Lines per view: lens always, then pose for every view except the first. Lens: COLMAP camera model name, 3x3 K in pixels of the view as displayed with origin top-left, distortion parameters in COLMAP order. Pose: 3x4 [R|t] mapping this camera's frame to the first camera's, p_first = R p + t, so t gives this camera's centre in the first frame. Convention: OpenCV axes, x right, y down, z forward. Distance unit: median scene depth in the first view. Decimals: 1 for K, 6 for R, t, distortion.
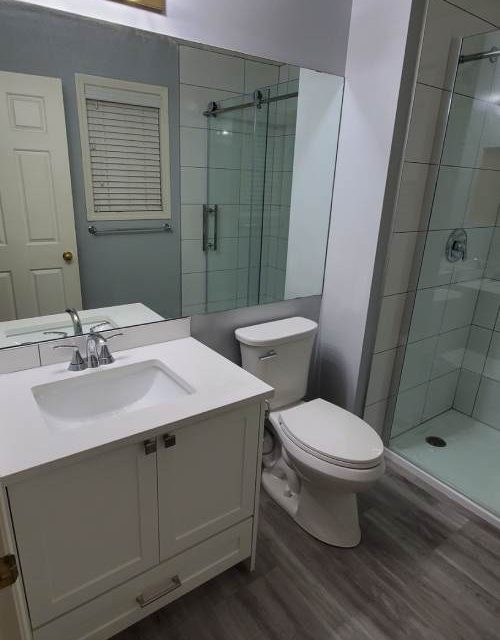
lens RADIAL K [[415.8, 0, 250.0], [0, 415.8, 320.0], [0, 0, 1]] dist [0.004157, -0.003497]
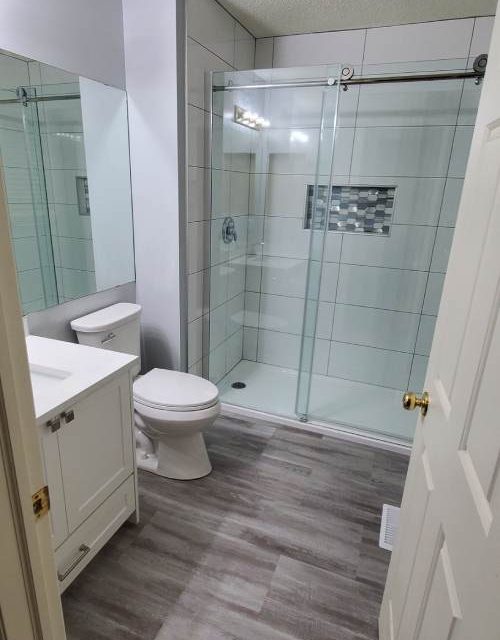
lens RADIAL K [[415.8, 0, 250.0], [0, 415.8, 320.0], [0, 0, 1]] dist [0.004157, -0.003497]
pose [[0.828578, -0.178016, 0.530819, -0.213987], [0.174124, 0.983022, 0.057870, 0.036153], [-0.532108, 0.044479, 0.845507, -0.134436]]
